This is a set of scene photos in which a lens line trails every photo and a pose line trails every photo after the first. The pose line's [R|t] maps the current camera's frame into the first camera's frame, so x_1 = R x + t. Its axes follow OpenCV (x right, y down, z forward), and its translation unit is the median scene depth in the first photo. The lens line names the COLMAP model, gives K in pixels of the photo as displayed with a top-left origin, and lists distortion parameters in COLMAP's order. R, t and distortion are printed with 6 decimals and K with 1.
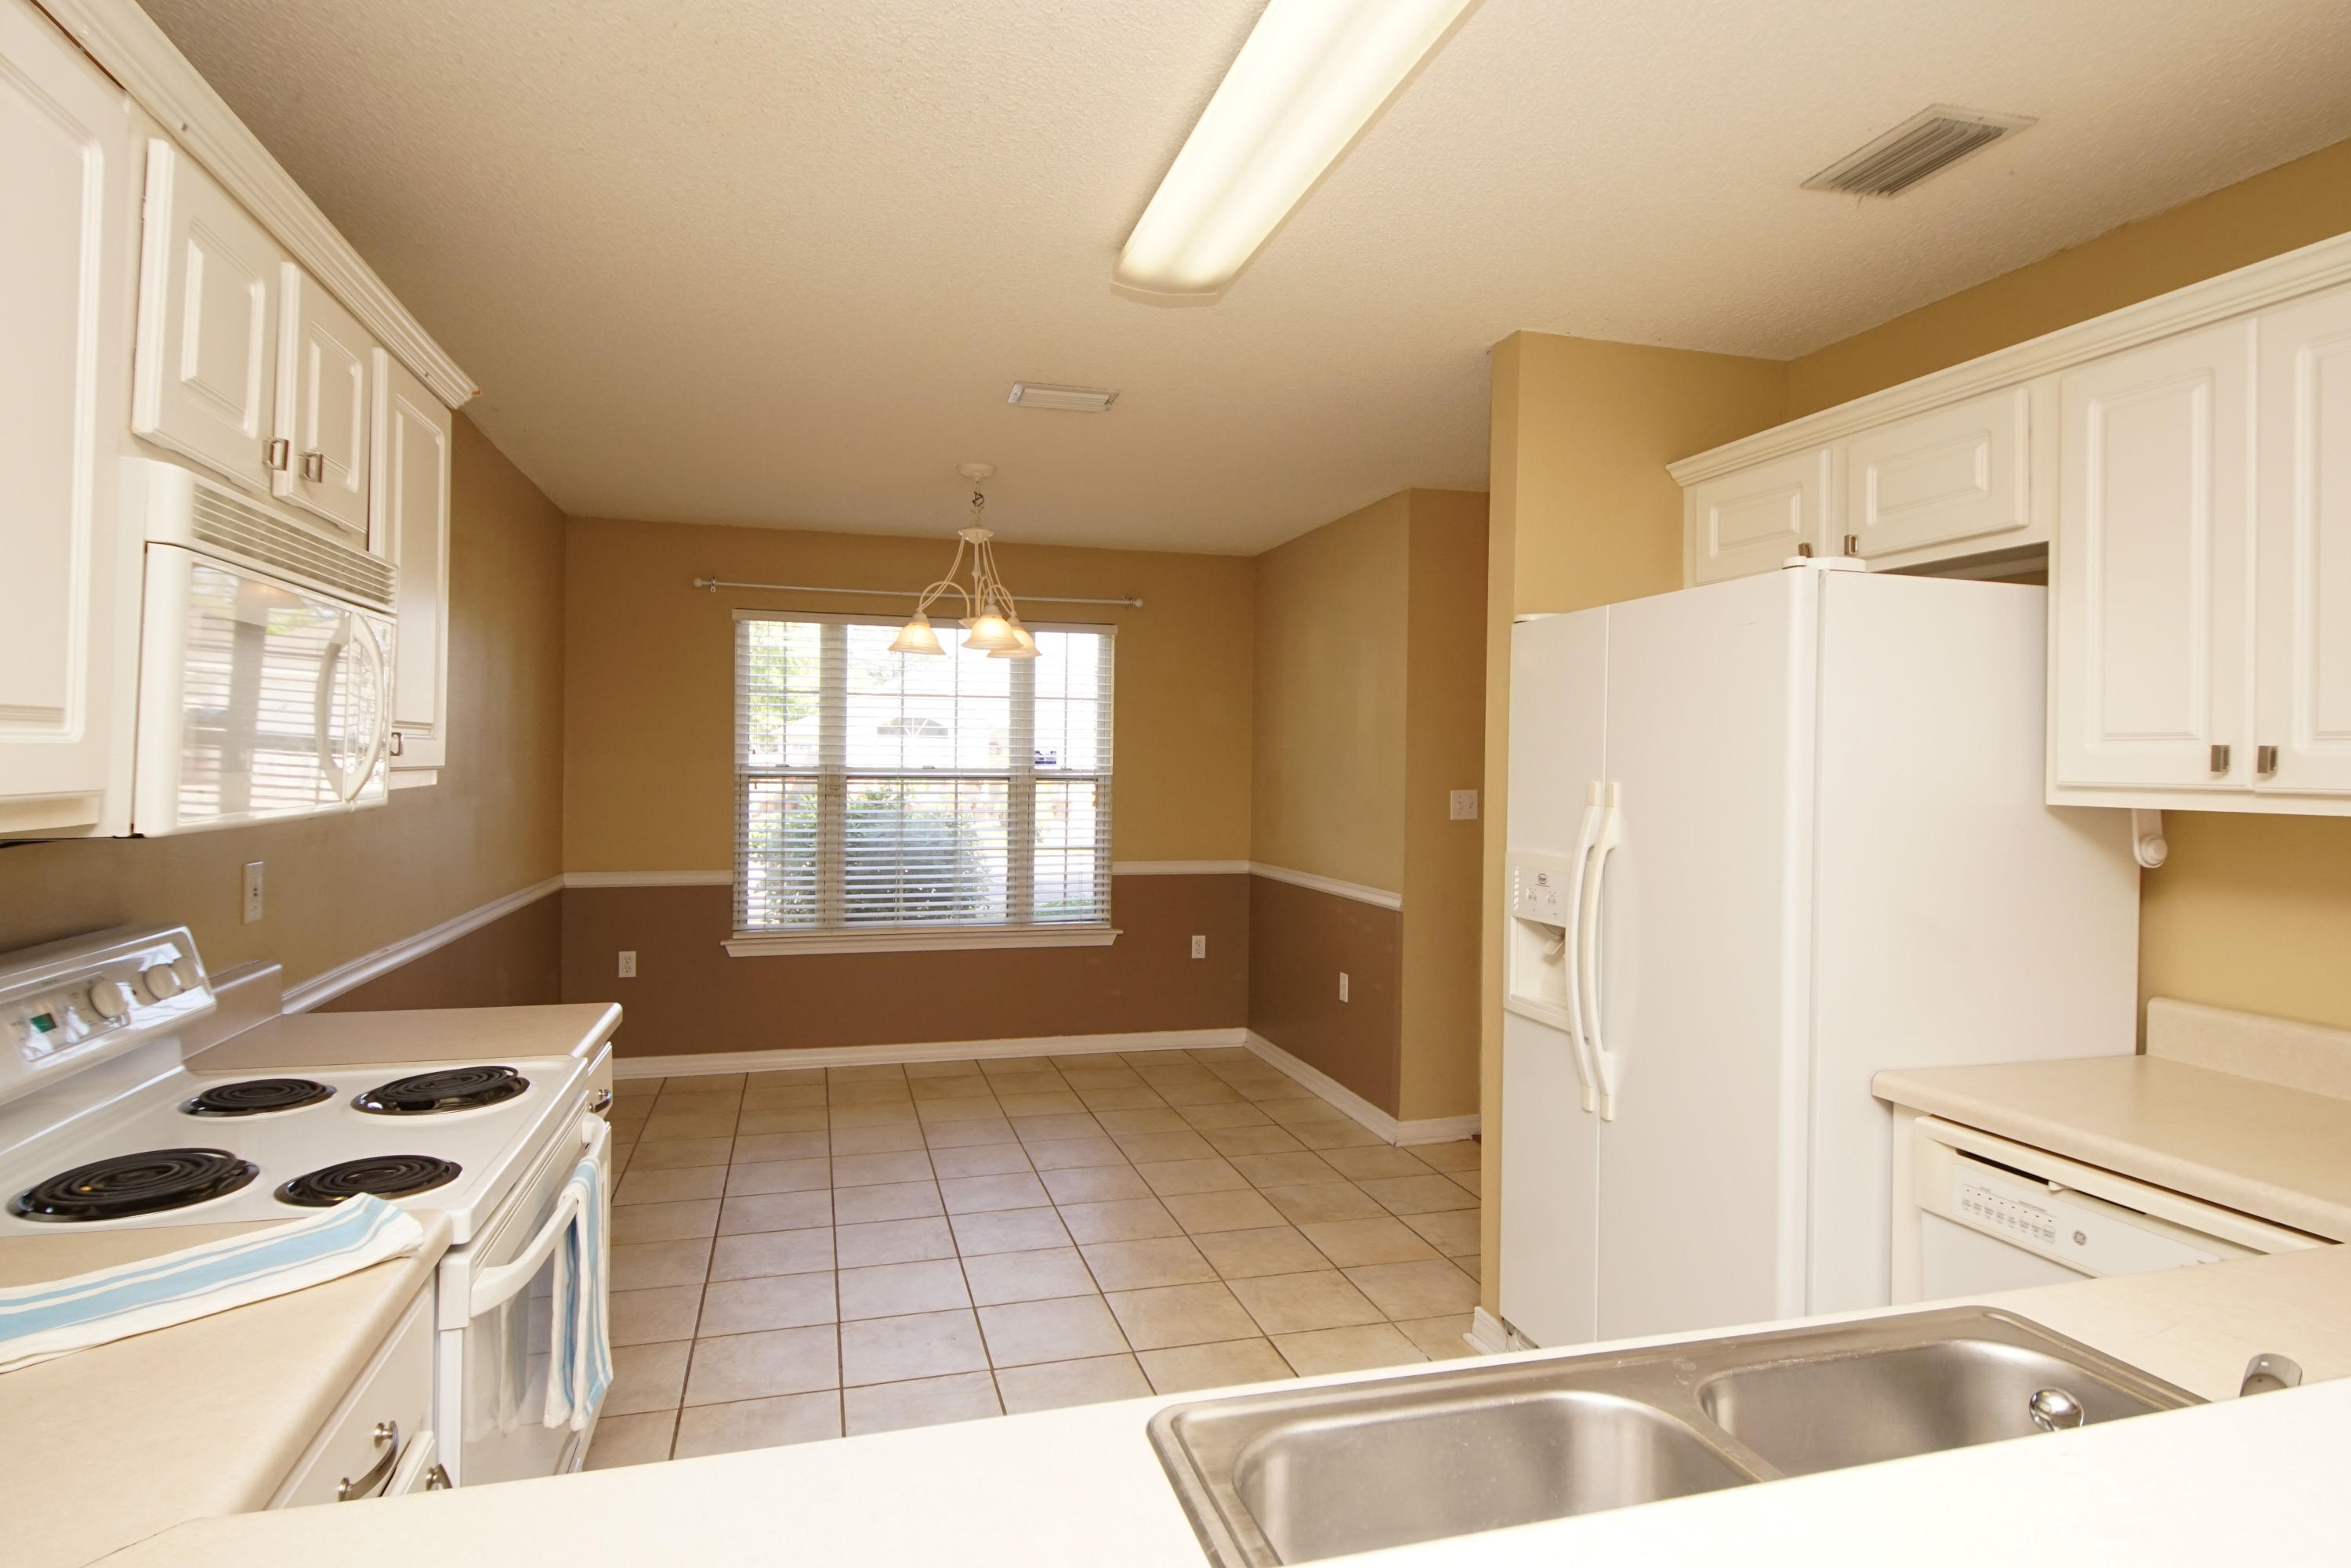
lens RADIAL K [[1284.9, 0, 1147.6], [0, 1284.9, 770.8], [0, 0, 1]] dist [0.046402, -0.044033]
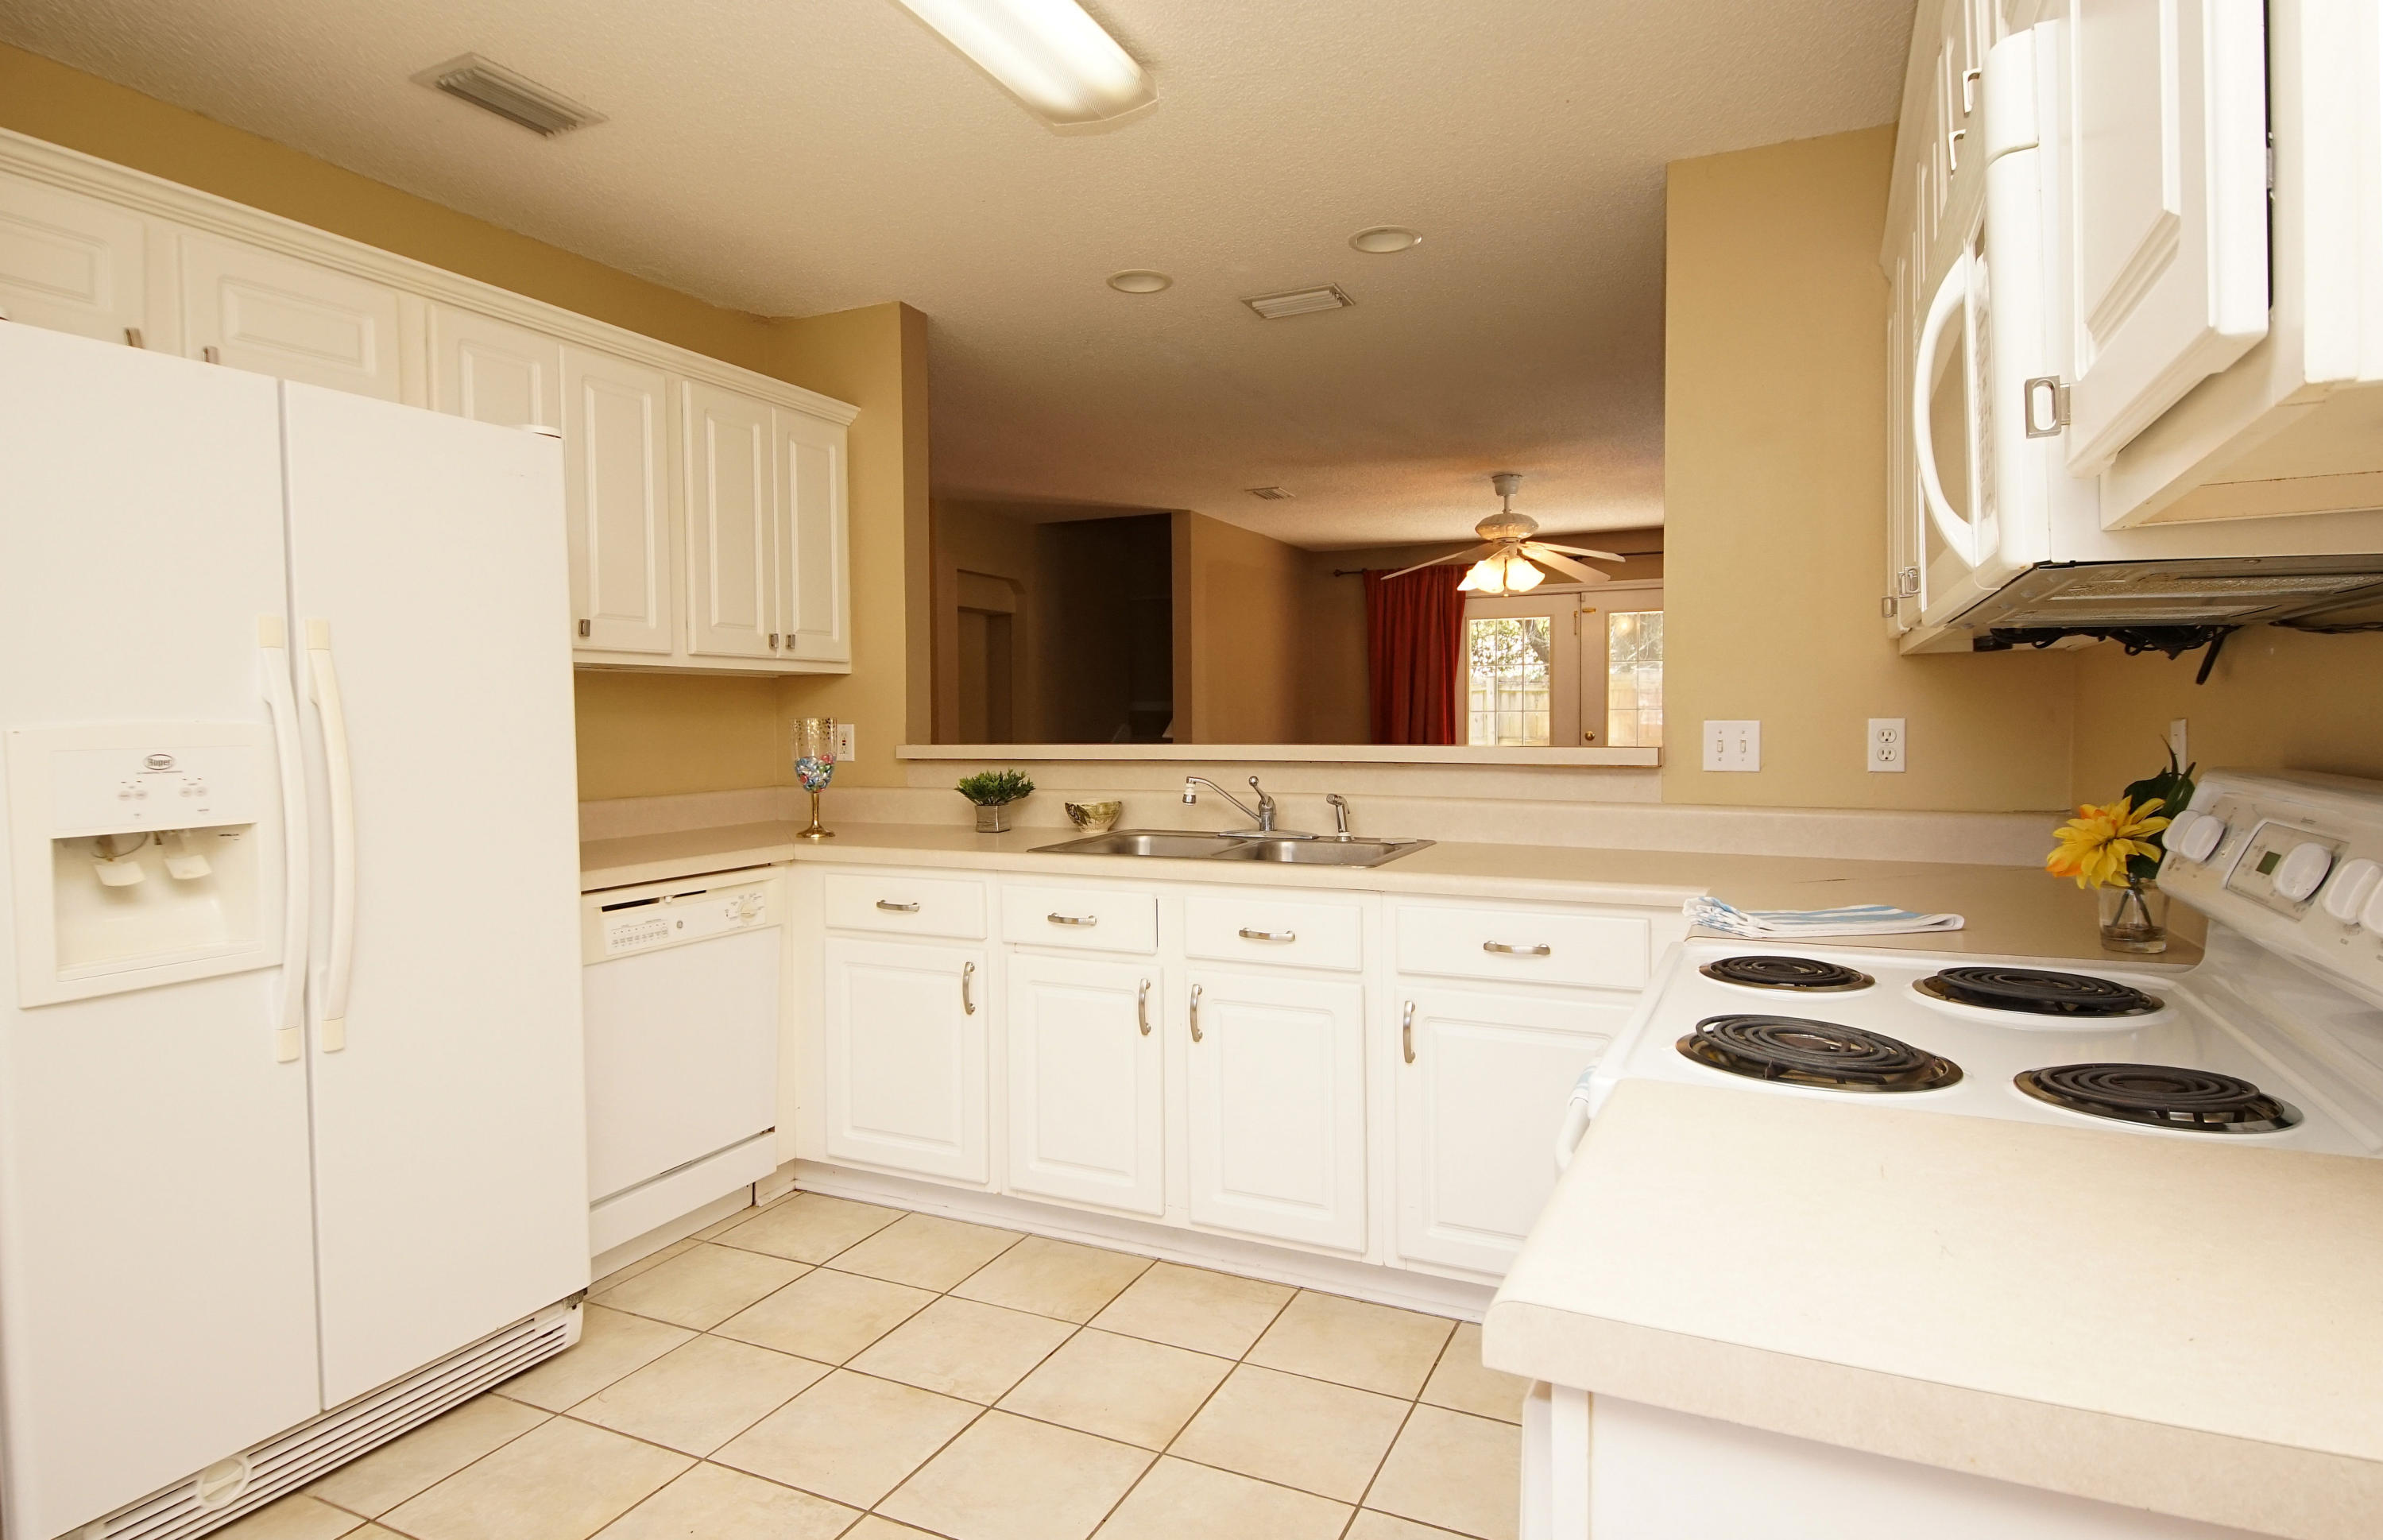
lens RADIAL K [[1315.8, 0, 1156.8], [0, 1315.8, 768.6], [0, 0, 1]] dist [0.038997, -0.041063]
pose [[-0.761673, -0.030924, 0.647223, -0.529843], [0.003406, 0.998656, 0.051724, 0.058843], [-0.647952, 0.041601, -0.760544, 1.264210]]
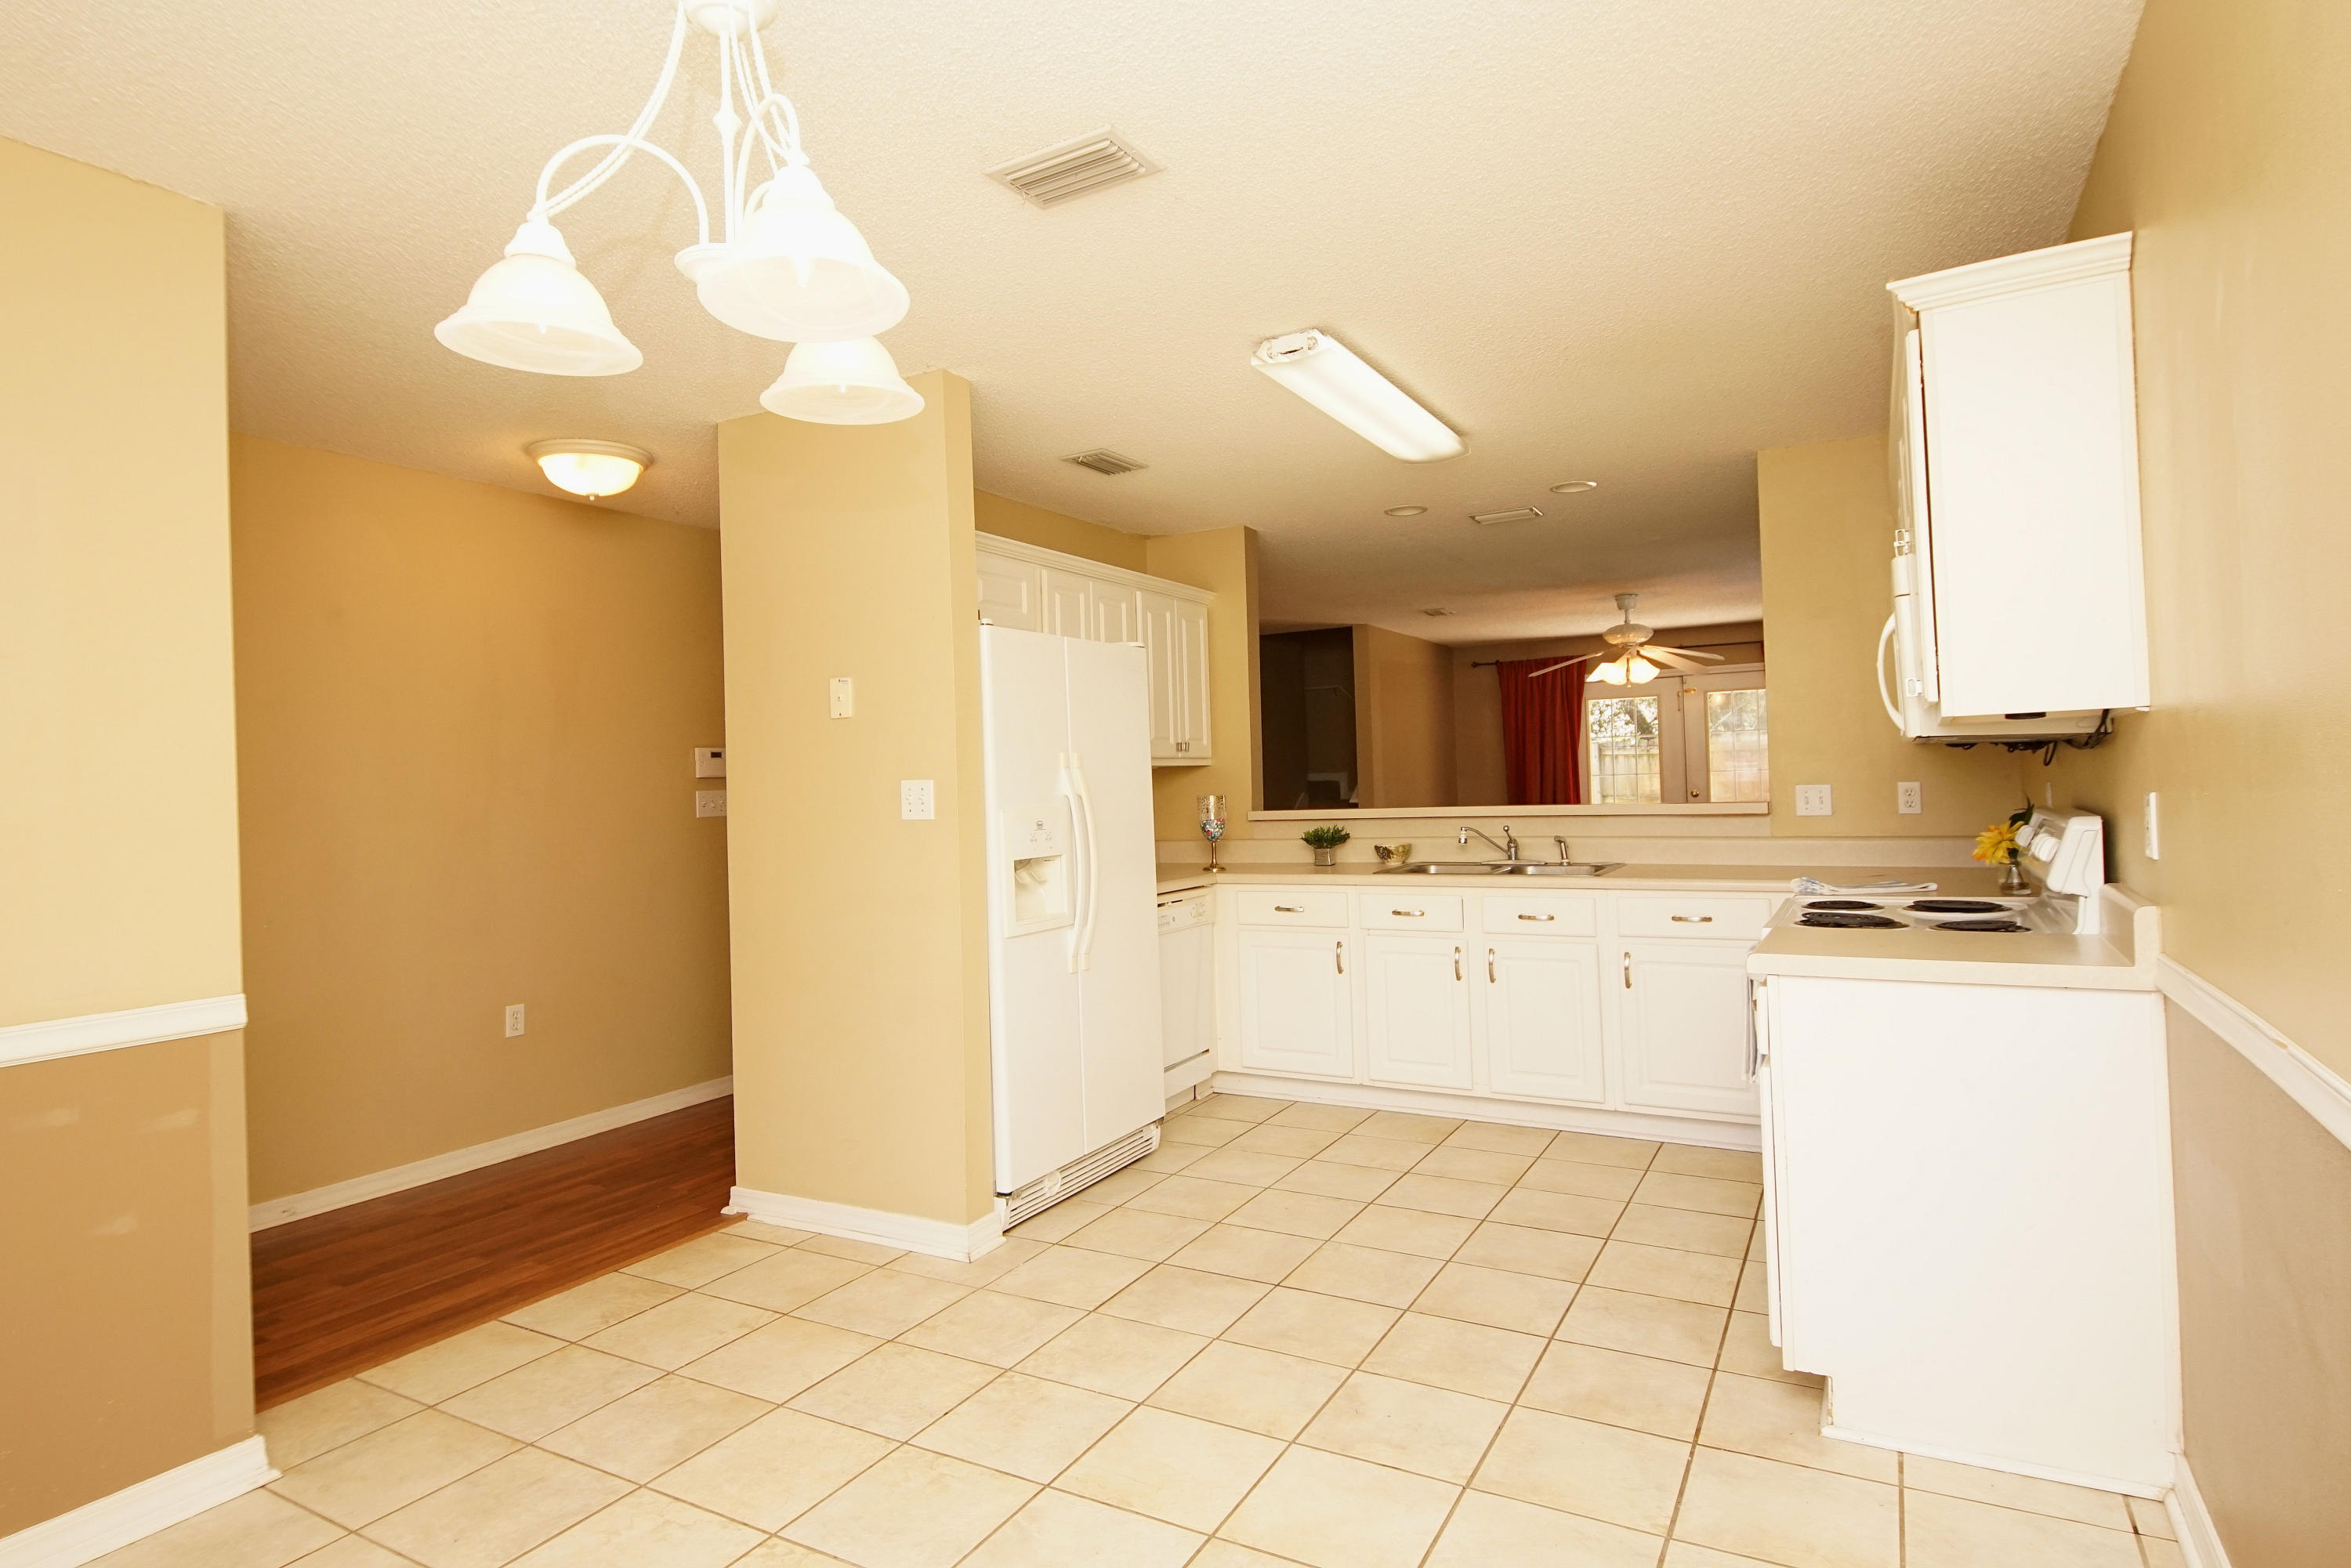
lens RADIAL K [[1284.9, 0, 1147.6], [0, 1284.9, 770.8], [0, 0, 1]] dist [0.046402, -0.044033]
pose [[-0.715505, 0.018758, 0.698356, -0.768017], [0.027336, 0.999626, 0.001157, 0.031249], [-0.698073, 0.019918, -0.715750, 2.019345]]
